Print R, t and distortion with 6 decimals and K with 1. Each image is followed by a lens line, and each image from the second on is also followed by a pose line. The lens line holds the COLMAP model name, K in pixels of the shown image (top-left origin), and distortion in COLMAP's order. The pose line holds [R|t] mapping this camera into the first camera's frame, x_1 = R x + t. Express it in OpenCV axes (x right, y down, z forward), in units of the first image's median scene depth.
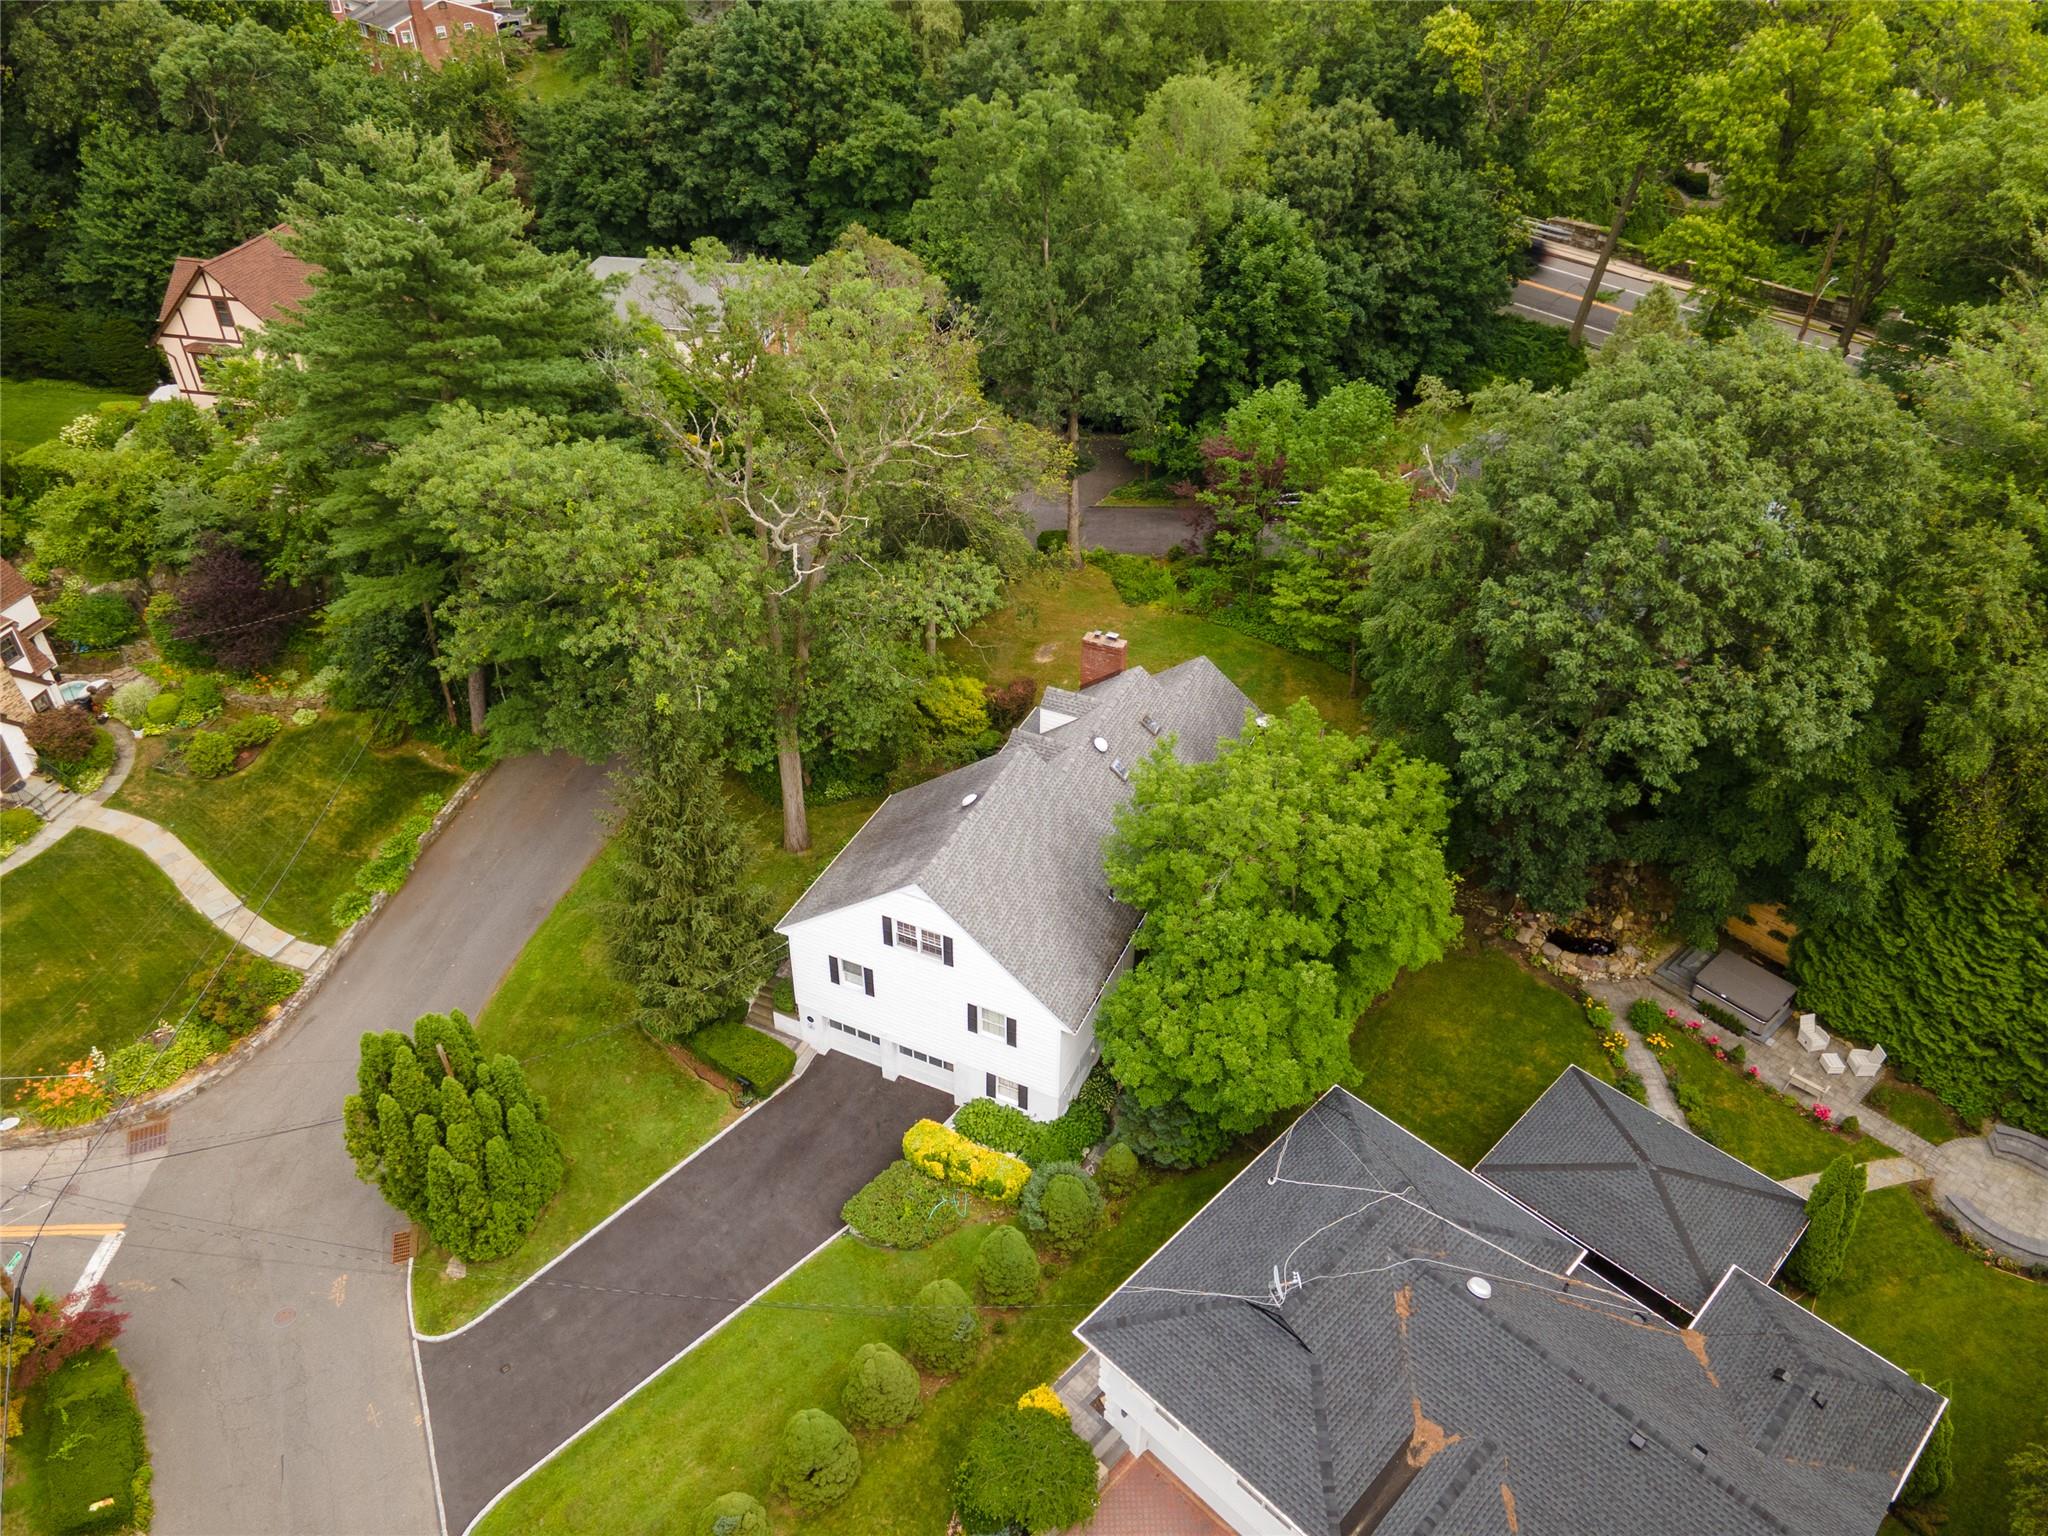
lens RADIAL K [[1476.3, 0, 1016.5], [0, 1476.3, 739.1], [0, 0, 1]] dist [0.044366, 0.016112]
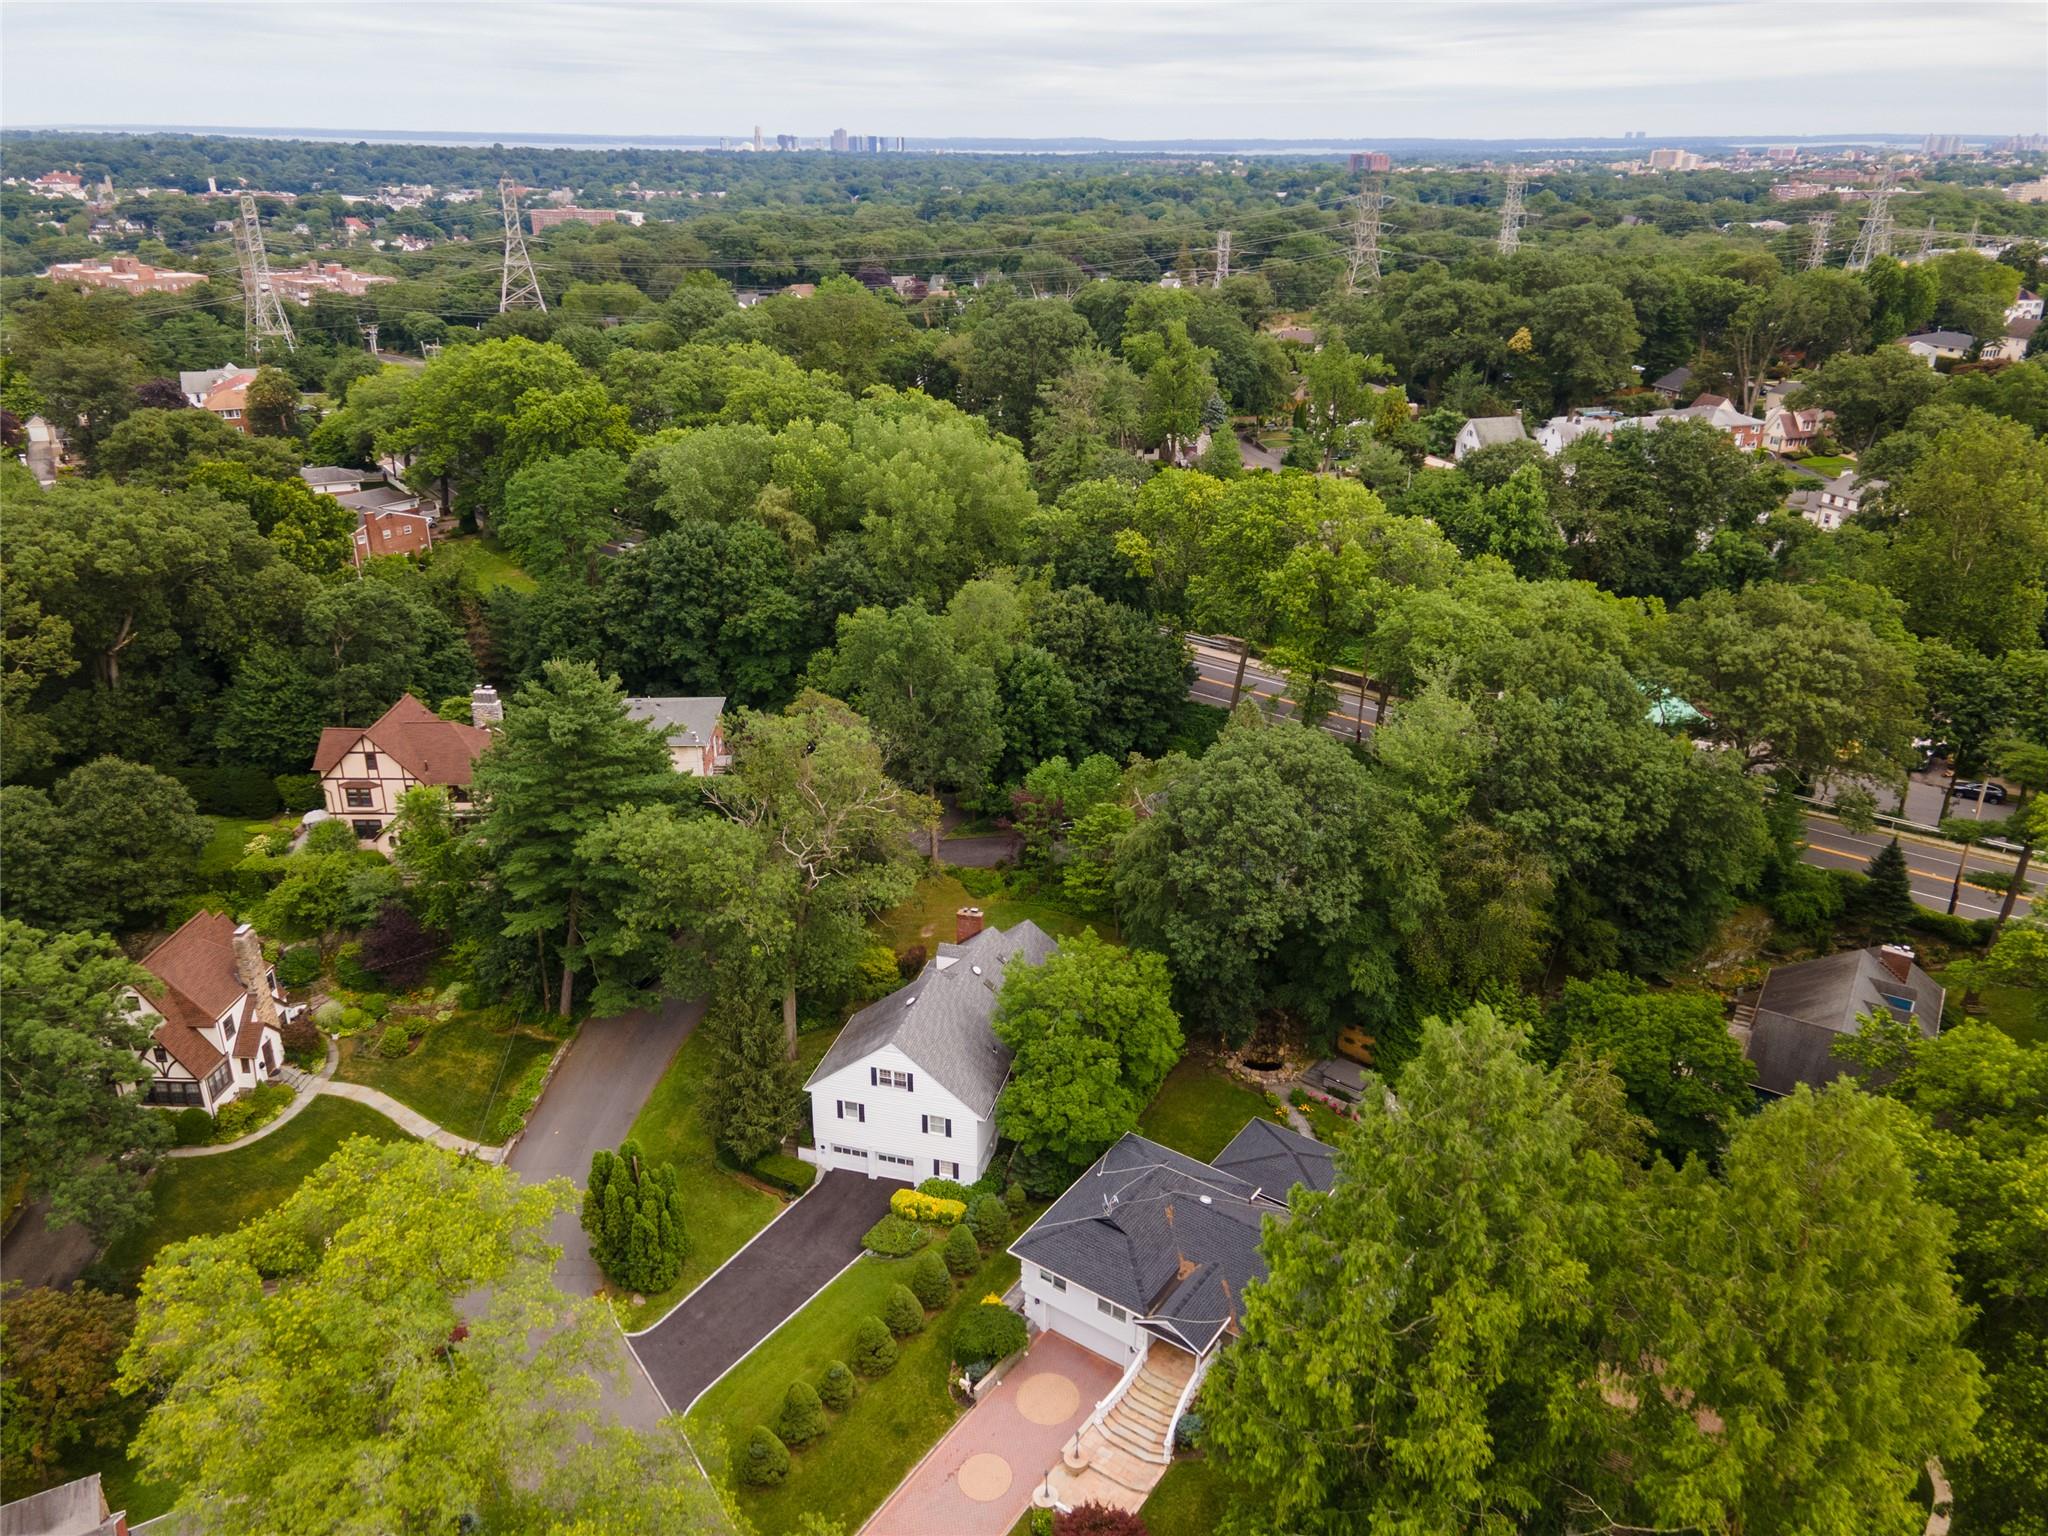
lens RADIAL K [[1476.3, 0, 1020.2], [0, 1476.3, 759.2], [0, 0, 1]] dist [0.044366, 0.016112]
pose [[0.985324, -0.067603, 0.156735, -0.136510], [0.100800, 0.971471, -0.214669, 0.130269], [-0.137752, 0.227318, 0.964029, -0.674403]]
